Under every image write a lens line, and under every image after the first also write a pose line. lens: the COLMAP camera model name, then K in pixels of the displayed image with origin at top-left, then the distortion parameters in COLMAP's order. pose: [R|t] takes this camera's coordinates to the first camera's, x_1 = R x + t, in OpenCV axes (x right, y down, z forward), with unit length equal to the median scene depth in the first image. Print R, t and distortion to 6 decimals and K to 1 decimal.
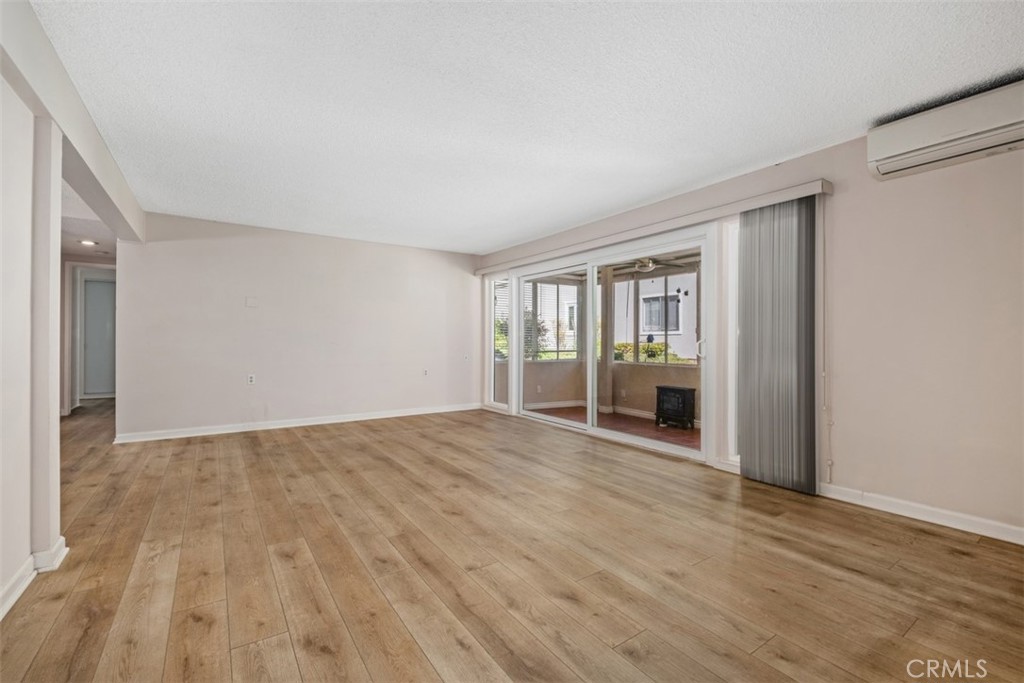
lens RADIAL K [[441.0, 0, 513.6], [0, 441.0, 334.6], [0, 0, 1]] dist [-0.001082, -0.004251]
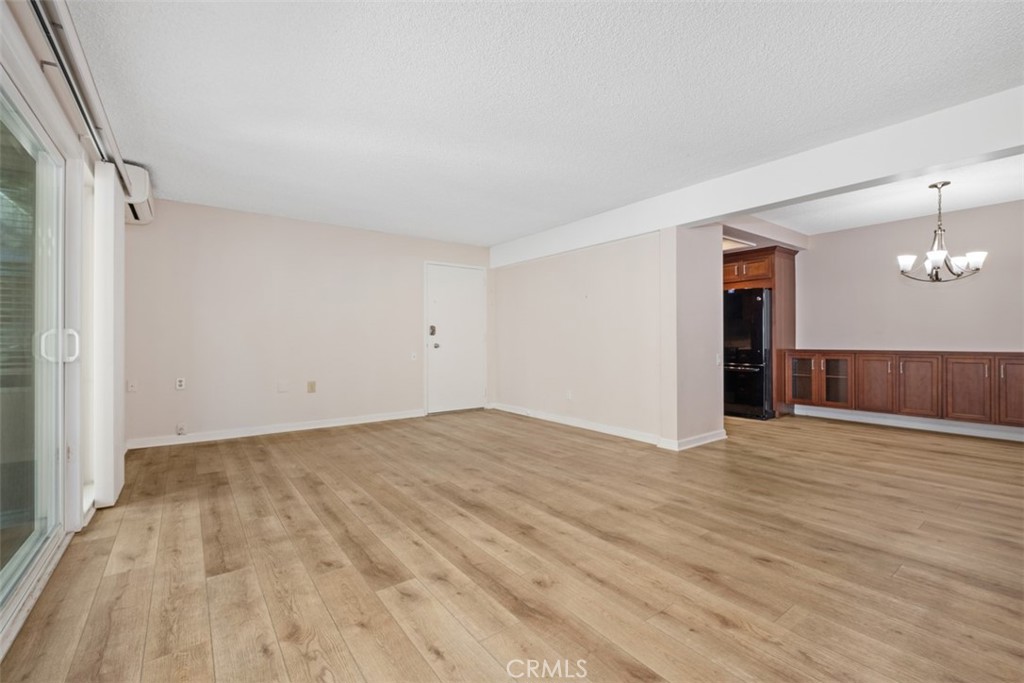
lens RADIAL K [[441.0, 0, 515.8], [0, 441.0, 336.2], [0, 0, 1]] dist [-0.001082, -0.004251]
pose [[-0.998763, -0.001145, -0.049713, -0.214518], [-0.000009, 0.999739, -0.022847, 0.048427], [0.049727, -0.022818, -0.998502, 2.424977]]
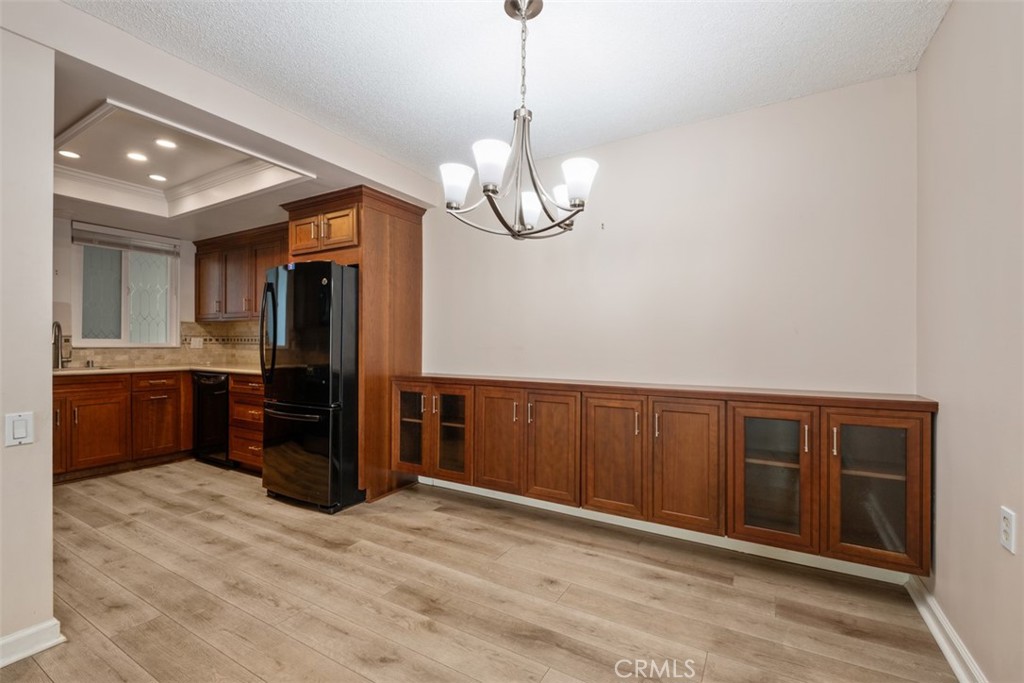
lens RADIAL K [[441.0, 0, 515.3], [0, 441.0, 342.8], [0, 0, 1]] dist [-0.001082, -0.004251]
pose [[-0.899554, -0.007698, -0.436742, -1.476501], [0.000634, 0.999821, -0.018927, -0.006517], [0.436809, -0.017303, -0.899388, 1.548292]]
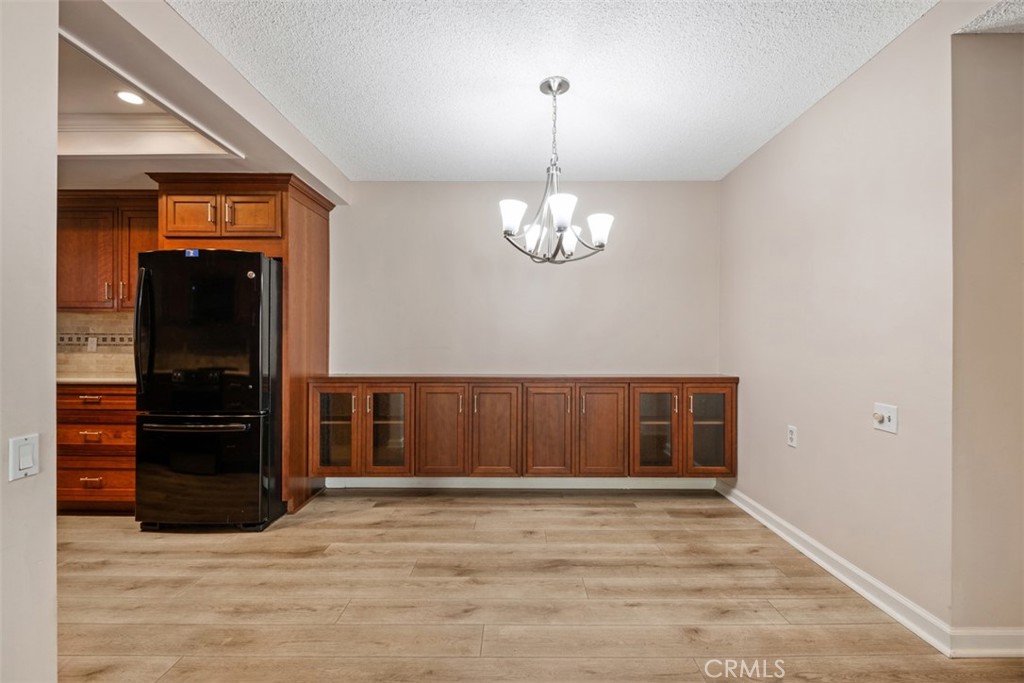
lens RADIAL K [[441.0, 0, 515.5], [0, 441.0, 345.1], [0, 0, 1]] dist [-0.001082, -0.004251]
pose [[-0.560172, -0.002903, -0.828371, -1.021180], [0.009158, 0.999911, -0.009697, -0.007853], [0.828326, -0.013019, -0.560096, 1.389243]]
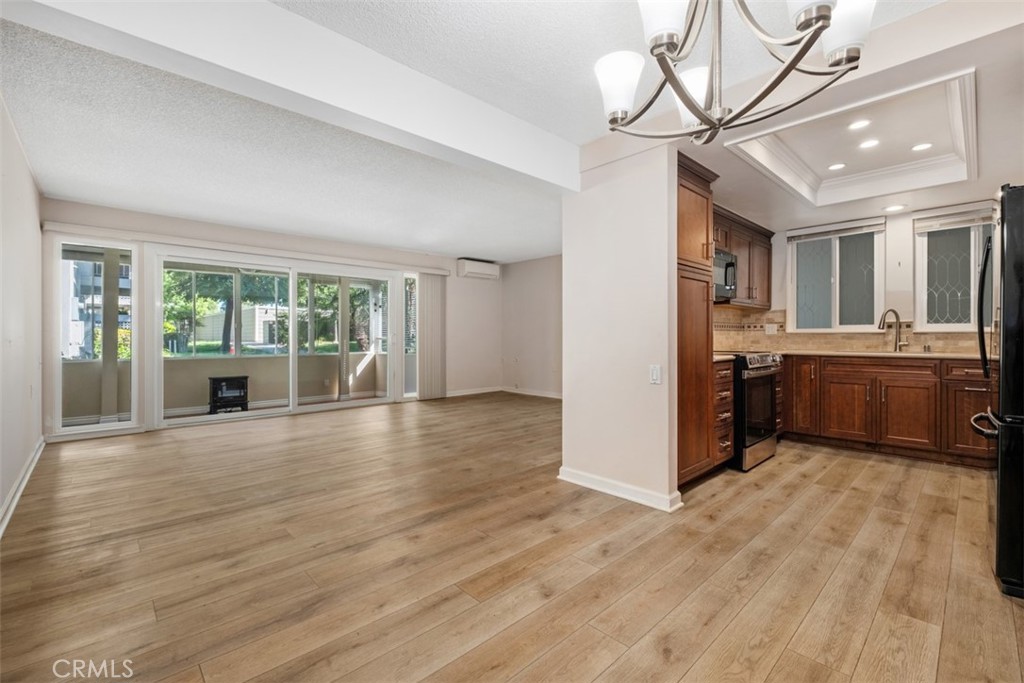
lens RADIAL K [[441.0, 0, 510.5], [0, 441.0, 339.1], [0, 0, 1]] dist [-0.001082, -0.004251]
pose [[-0.157896, -0.011621, 0.987387, -2.121753], [-0.014653, 0.999848, 0.009425, 0.010122], [-0.987347, -0.012980, -0.158042, 1.207599]]
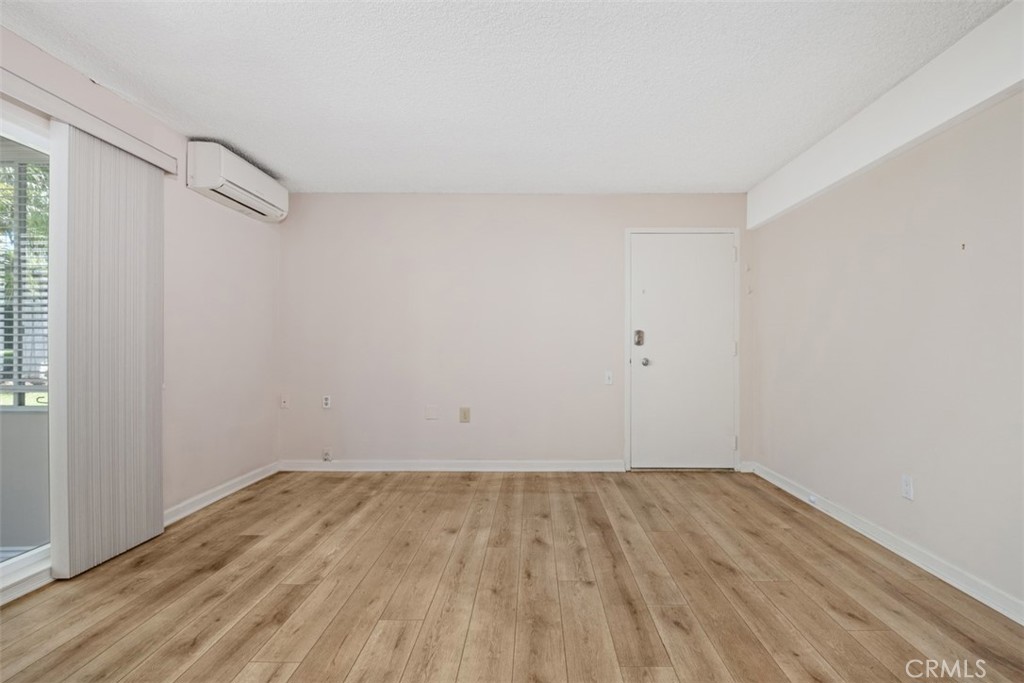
lens RADIAL K [[441.0, 0, 534.9], [0, 441.0, 359.2], [0, 0, 1]] dist [-0.001082, -0.004251]
pose [[-0.827441, -0.020558, 0.561176, -0.433837], [-0.012169, 0.999751, 0.018682, 0.008971], [-0.561421, 0.008630, -0.827485, 1.507952]]
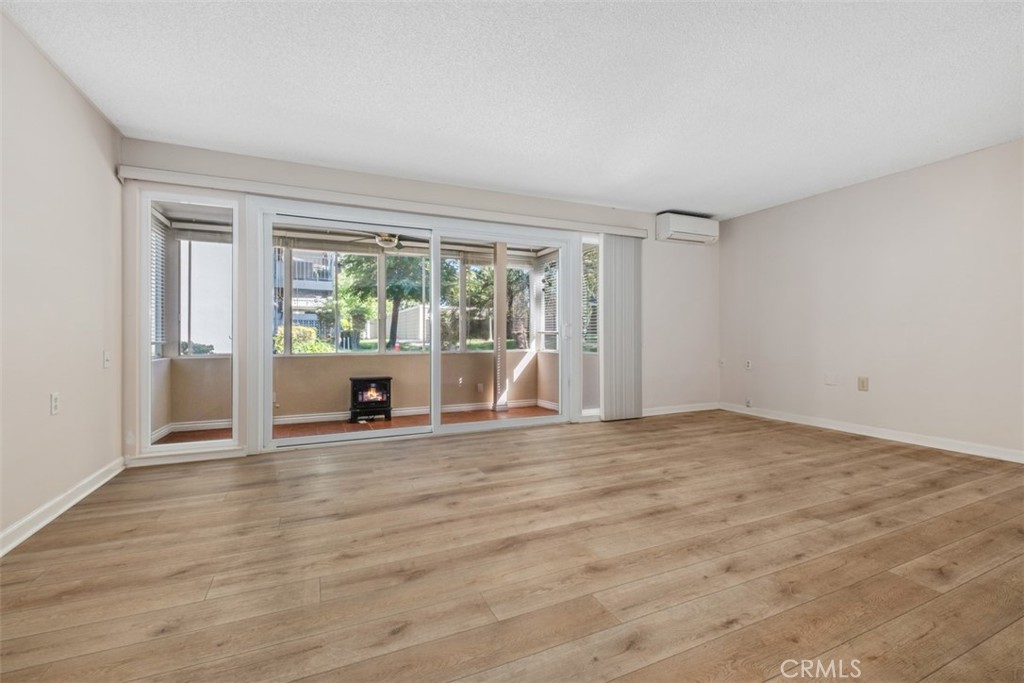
lens RADIAL K [[441.0, 0, 510.0], [0, 441.0, 337.7], [0, 0, 1]] dist [-0.001082, -0.004251]
pose [[0.173730, -0.010370, 0.984739, -1.231559], [-0.011442, 0.999856, 0.012548, 0.054006], [-0.984727, -0.013447, 0.173586, 1.405861]]
